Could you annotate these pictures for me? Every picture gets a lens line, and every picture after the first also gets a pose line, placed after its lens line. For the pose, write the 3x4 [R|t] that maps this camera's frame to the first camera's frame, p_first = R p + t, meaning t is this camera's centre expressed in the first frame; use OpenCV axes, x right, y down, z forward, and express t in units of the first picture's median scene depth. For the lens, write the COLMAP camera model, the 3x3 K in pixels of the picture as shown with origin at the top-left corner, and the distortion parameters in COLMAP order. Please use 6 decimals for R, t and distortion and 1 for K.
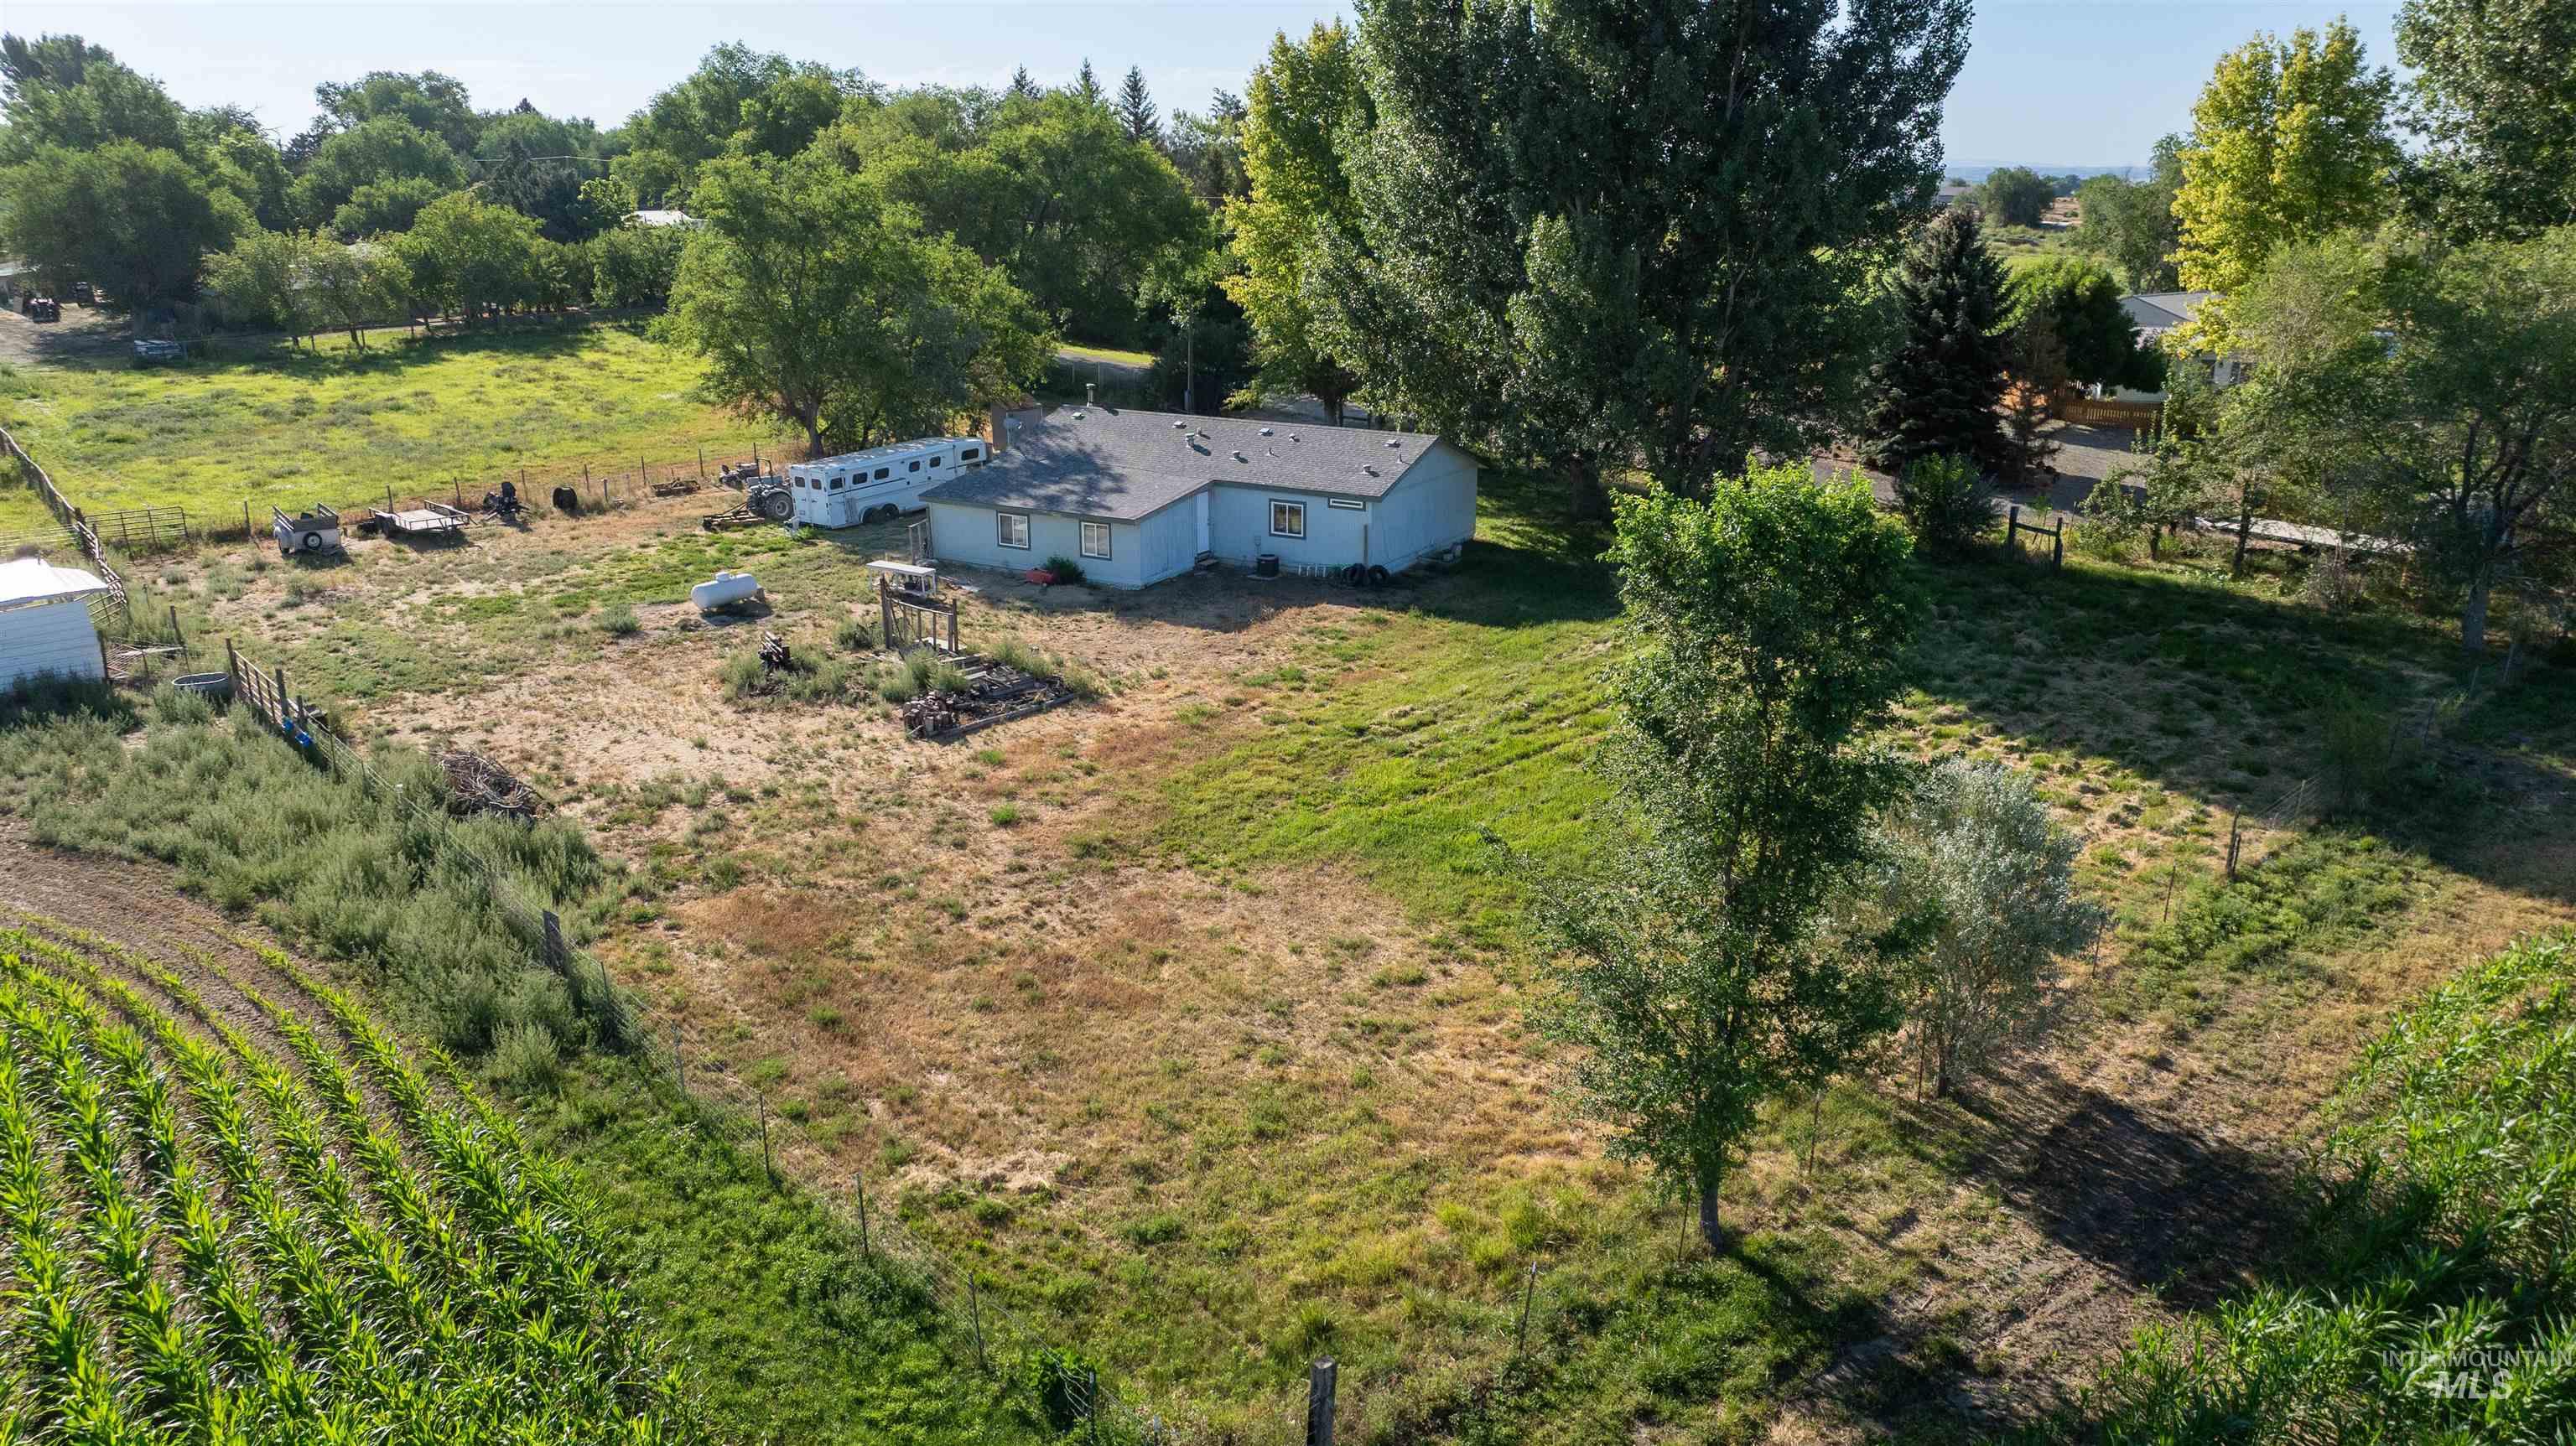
lens RADIAL K [[1776.7, 0, 1275.3], [0, 1776.7, 723.3], [0, 0, 1]] dist [-0.018045, 0.004469]
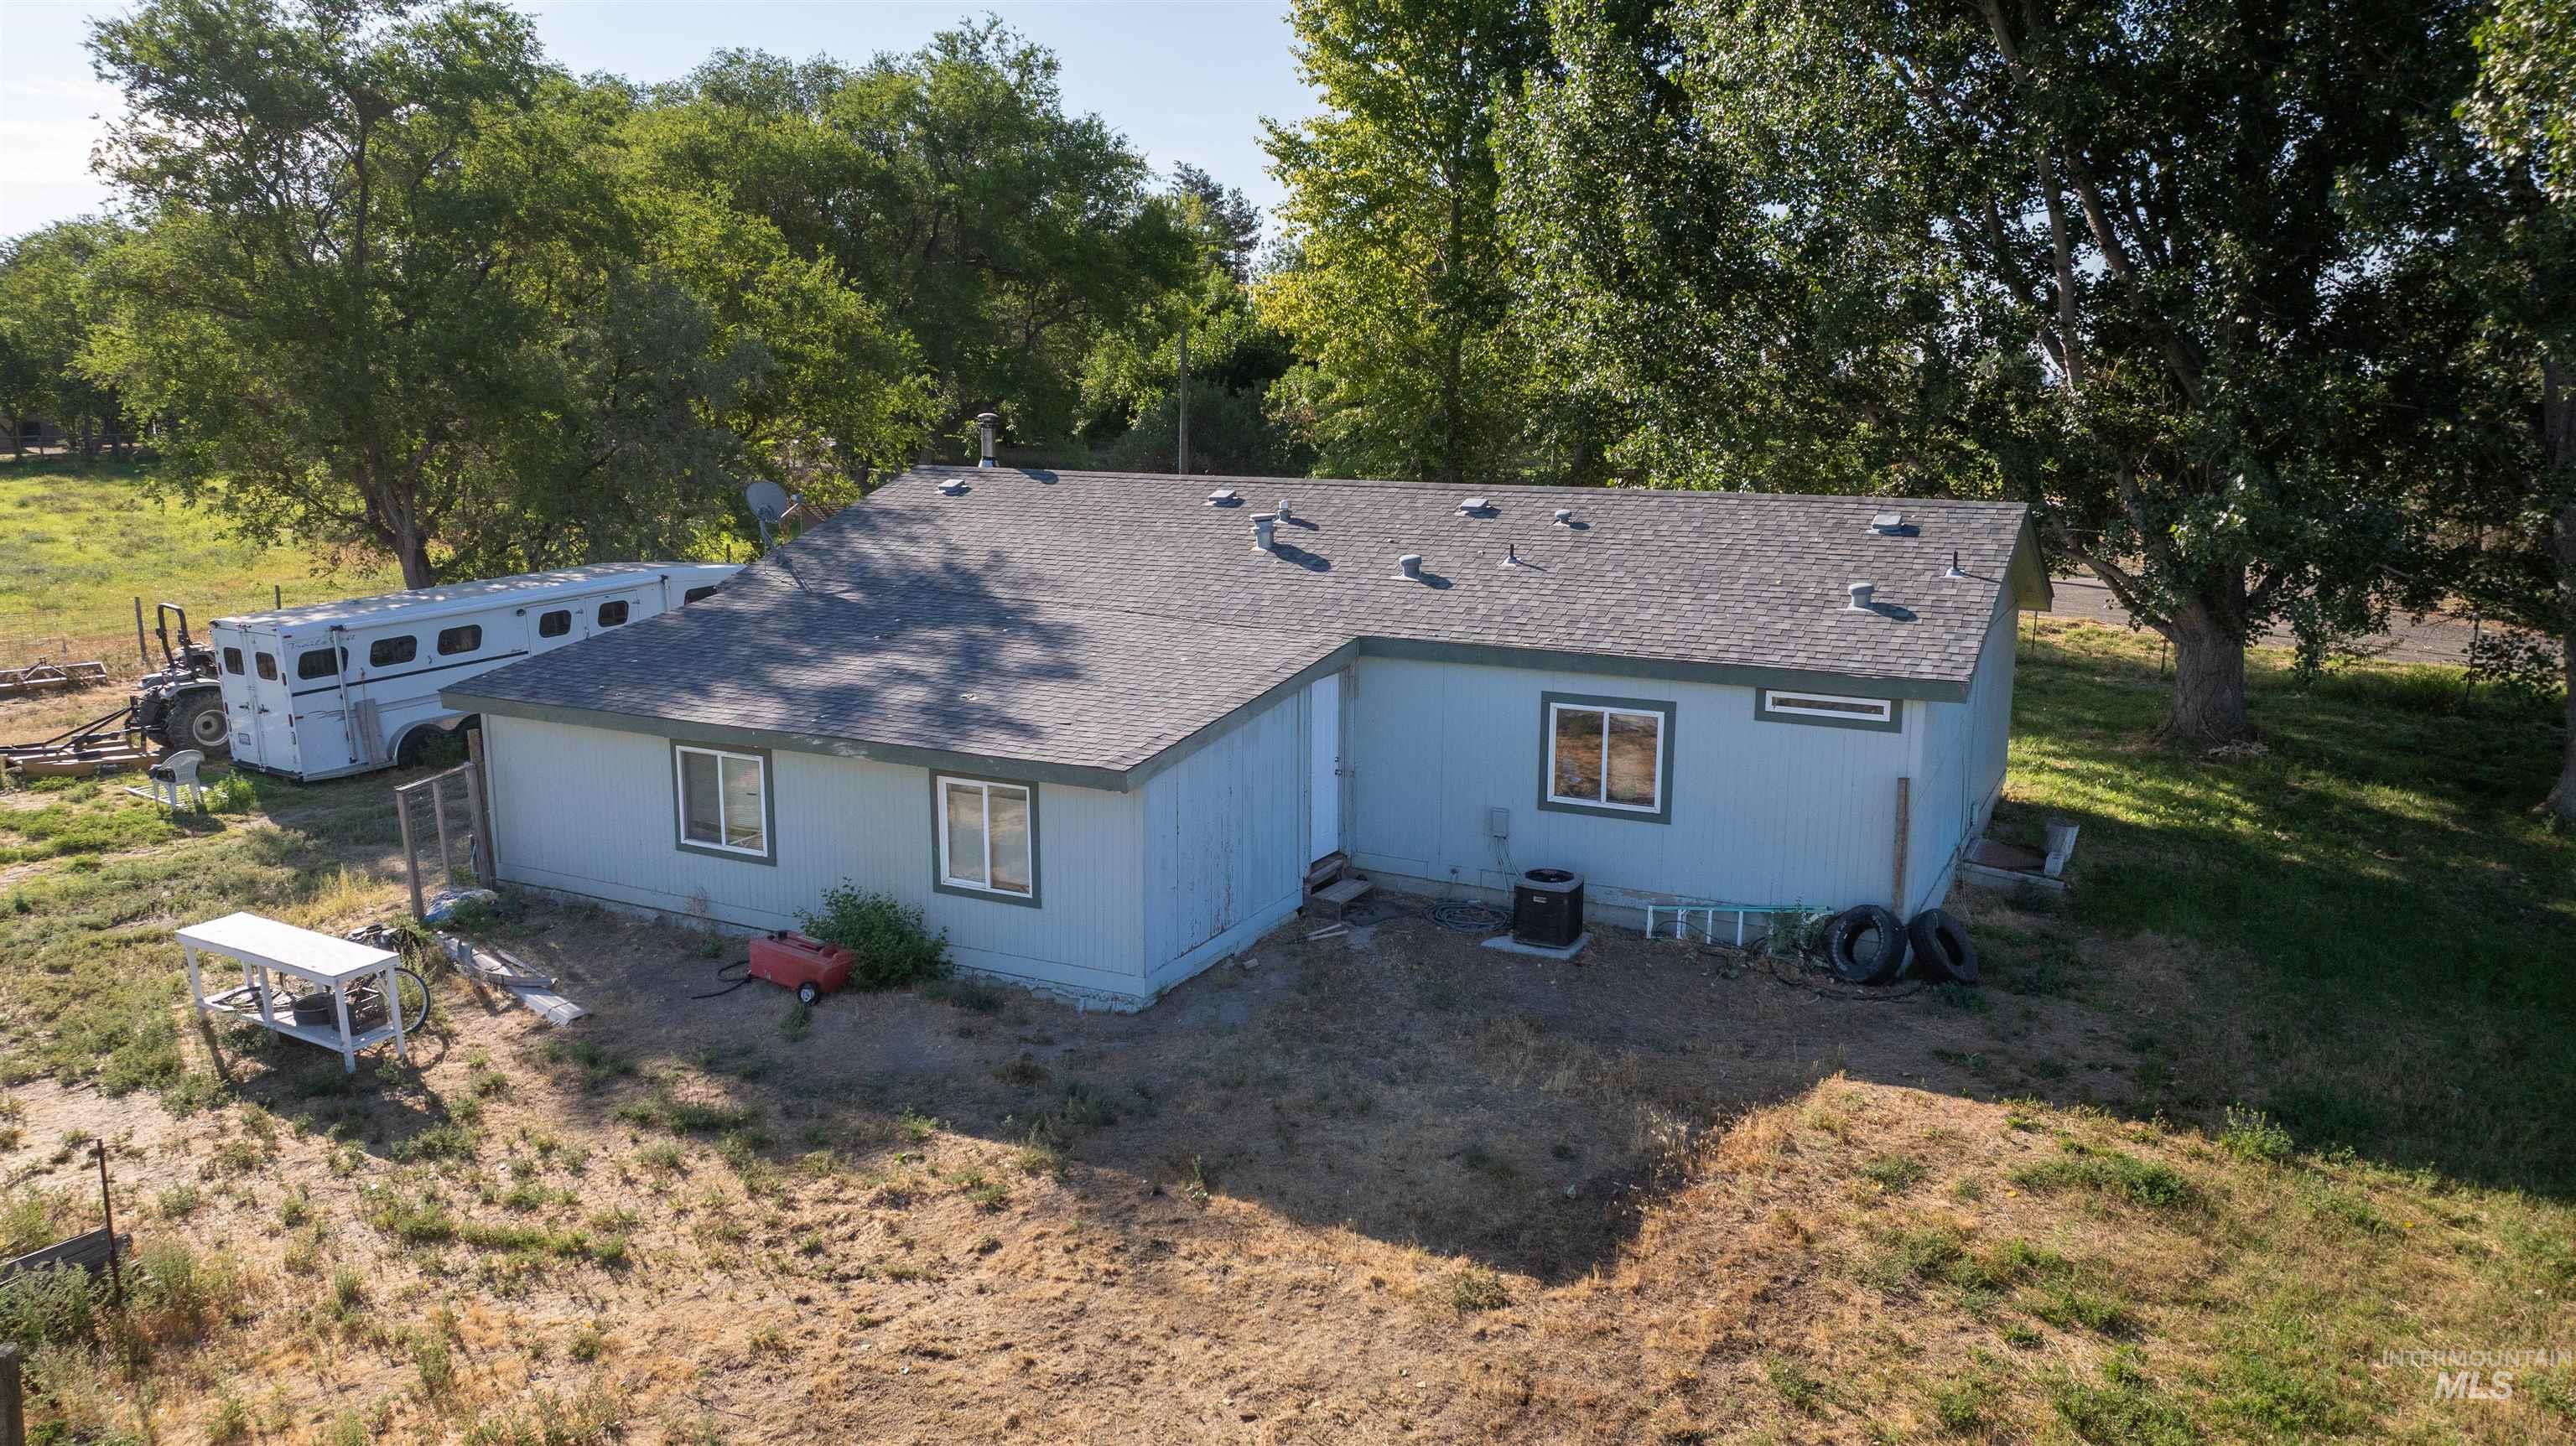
lens RADIAL K [[1776.7, 0, 1292.3], [0, 1776.7, 726.1], [0, 0, 1]] dist [-0.018045, 0.004469]
pose [[0.998660, -0.008481, 0.051054, -0.063285], [0.014061, 0.993838, -0.109944, -0.085766], [-0.049807, 0.110515, 0.992626, 0.683241]]
